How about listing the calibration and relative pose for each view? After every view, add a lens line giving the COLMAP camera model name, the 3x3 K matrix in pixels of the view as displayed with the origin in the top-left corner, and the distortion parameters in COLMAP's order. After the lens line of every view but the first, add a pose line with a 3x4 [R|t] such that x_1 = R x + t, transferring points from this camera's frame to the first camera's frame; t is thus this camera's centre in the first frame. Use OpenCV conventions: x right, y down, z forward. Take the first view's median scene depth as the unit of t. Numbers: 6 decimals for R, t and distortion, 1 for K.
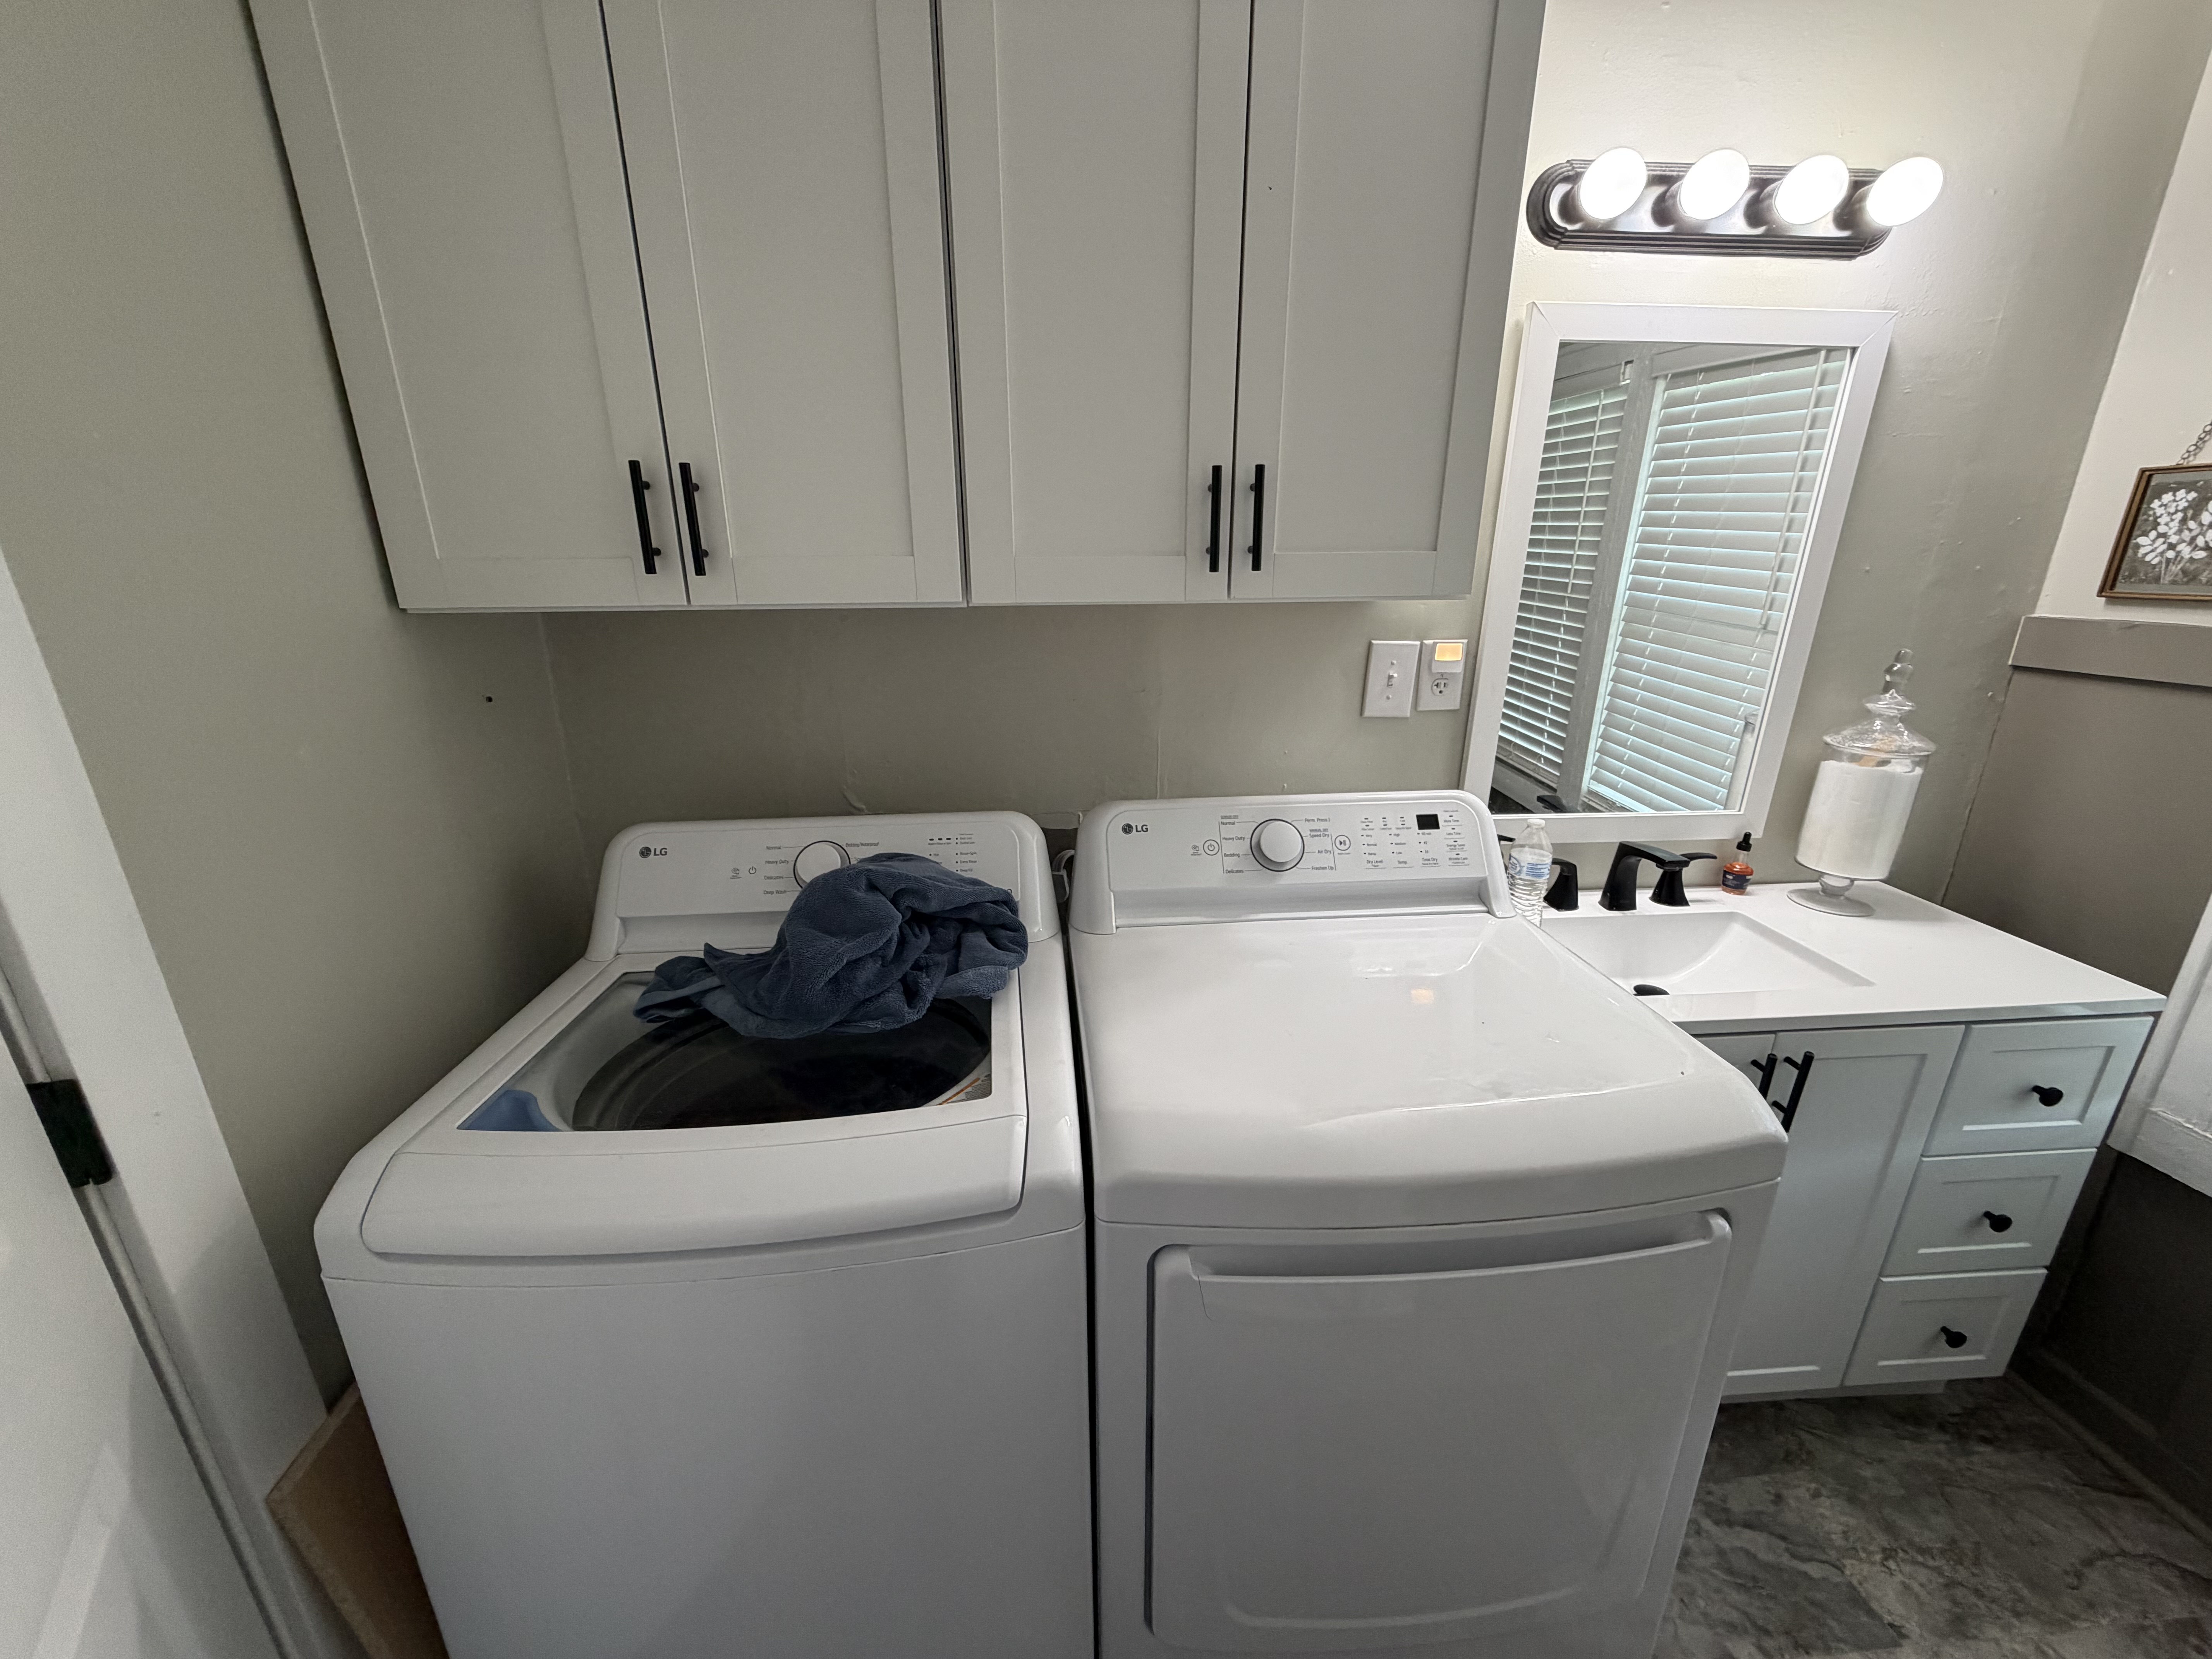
lens RADIAL K [[881.9, 0, 1100.9], [0, 881.9, 833.6], [0, 0, 1]] dist [0.000504, -0.000499]
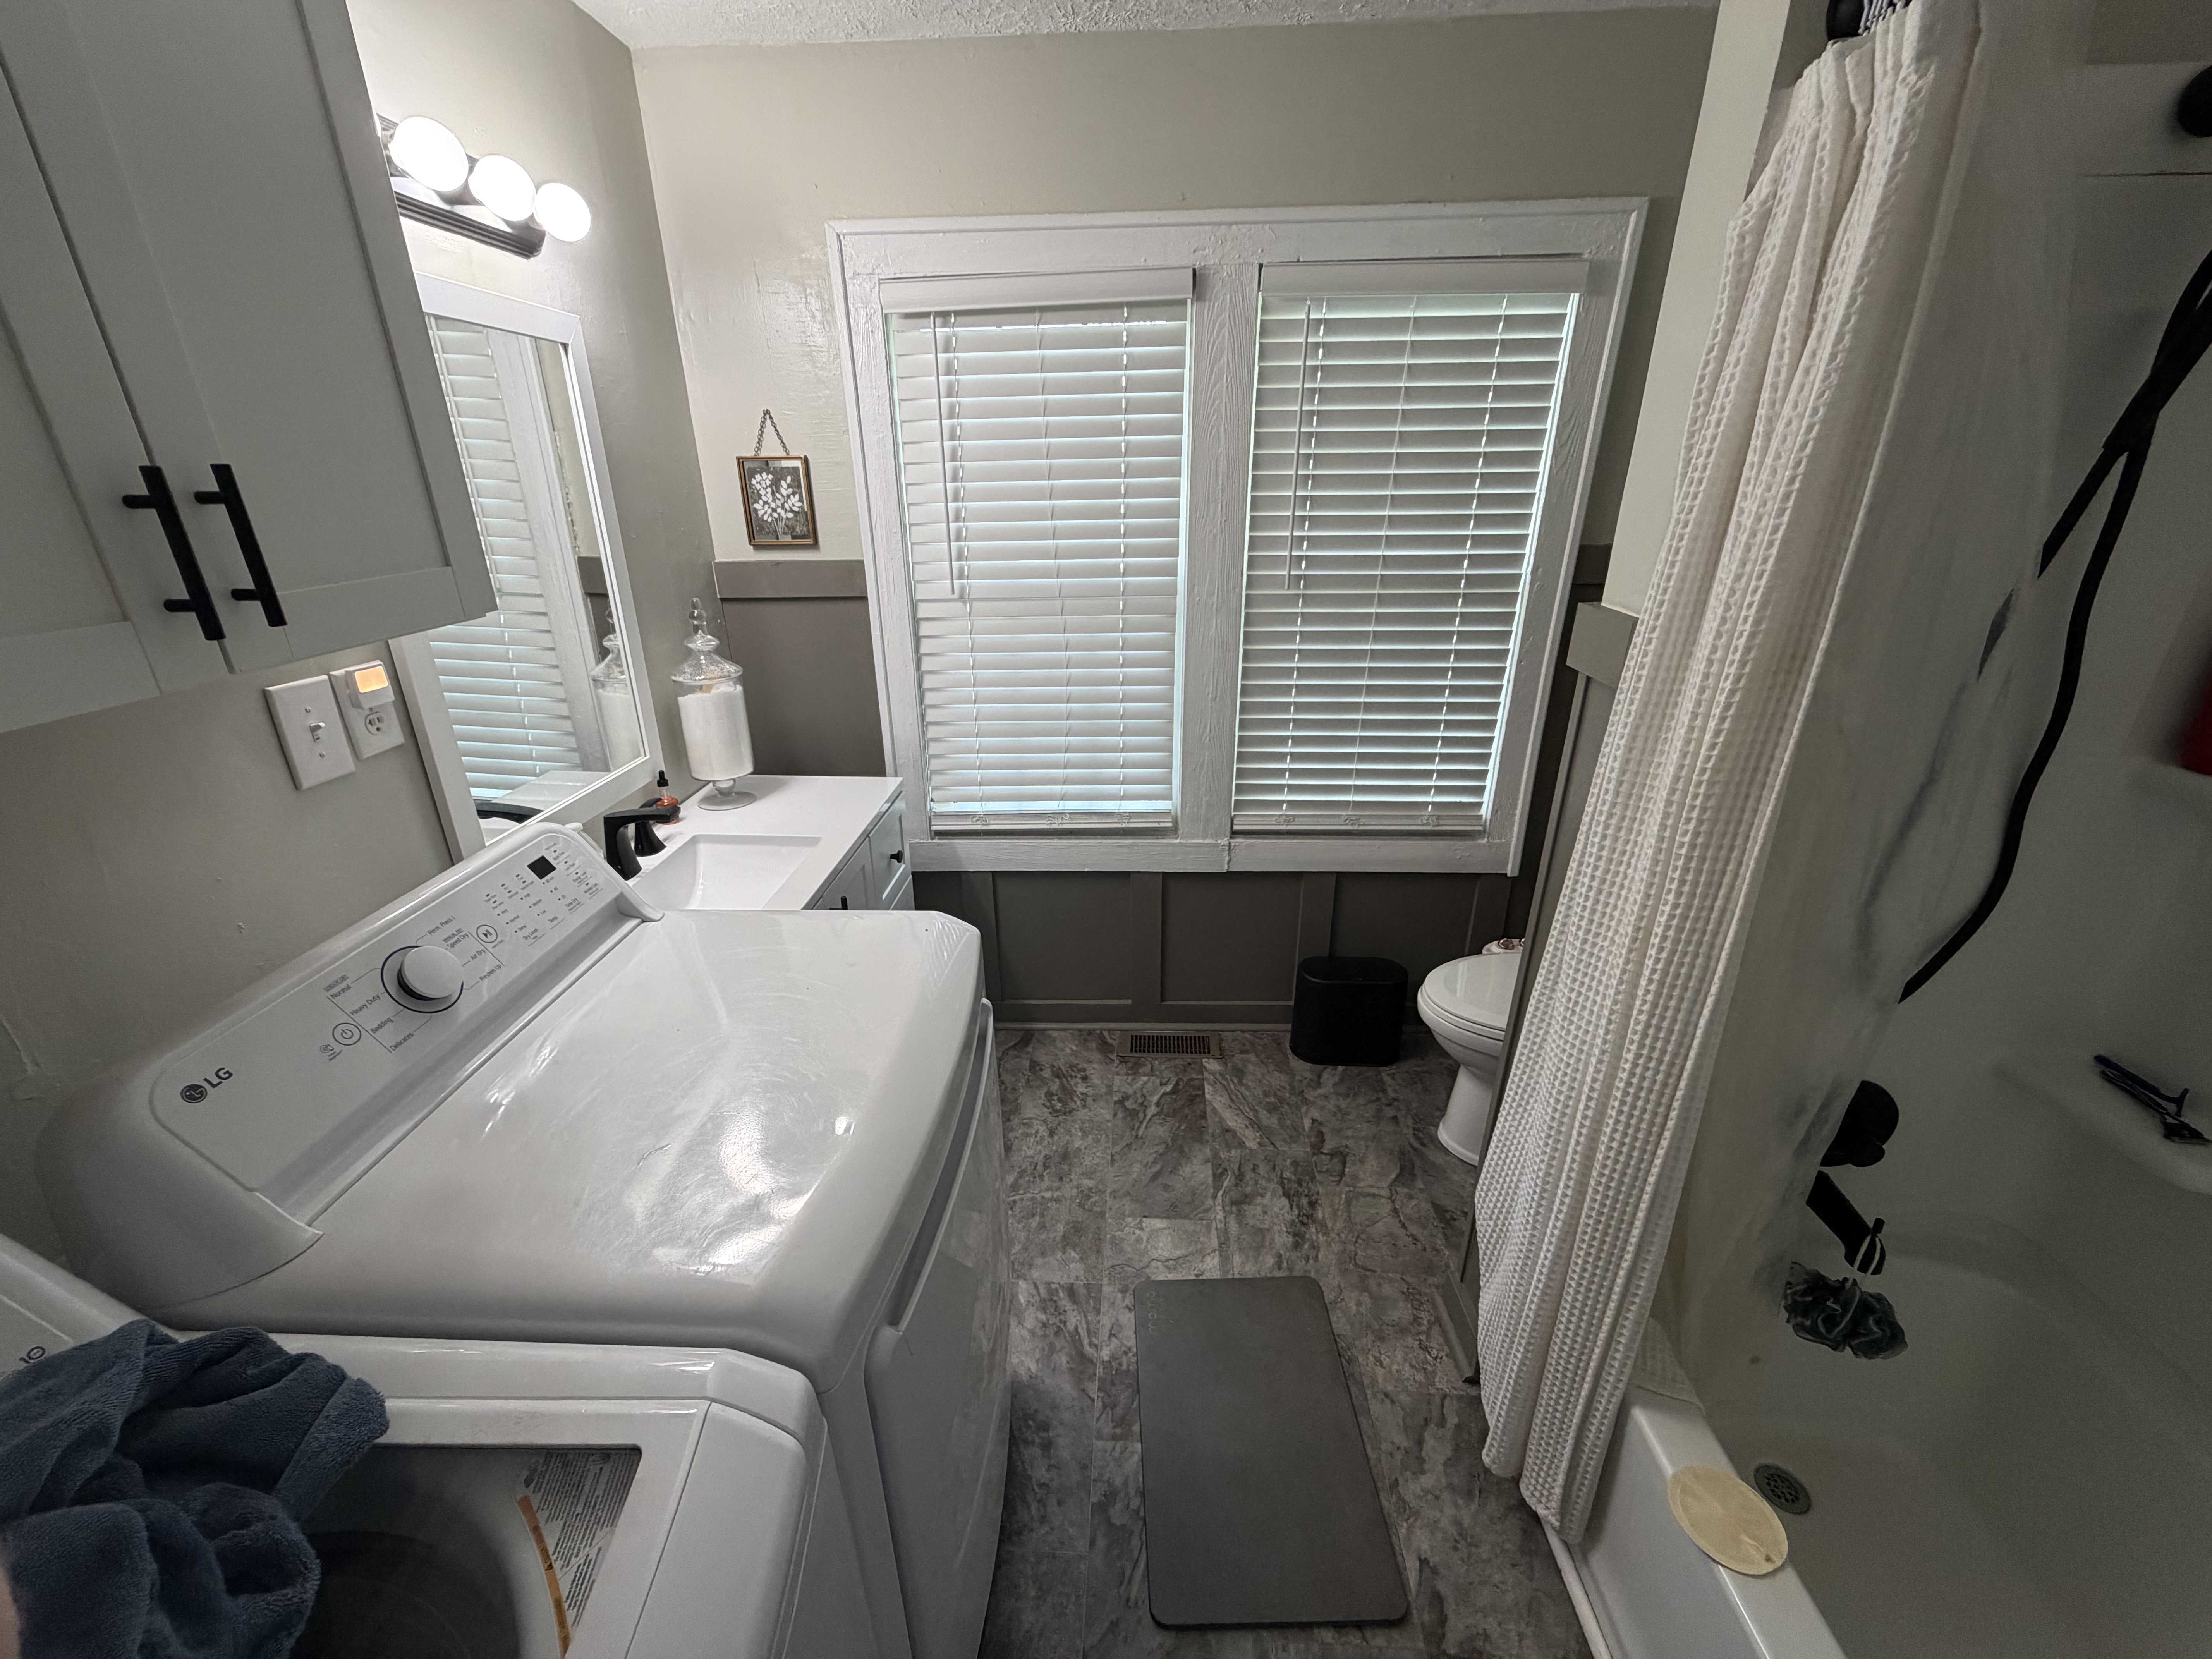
lens RADIAL K [[881.9, 0, 1102.2], [0, 881.9, 832.3], [0, 0, 1]] dist [0.000504, -0.000499]
pose [[0.119185, -0.378772, 0.917784, -0.317199], [0.310742, 0.892164, 0.327845, -0.141991], [-0.942992, 0.246120, 0.224033, 0.238566]]
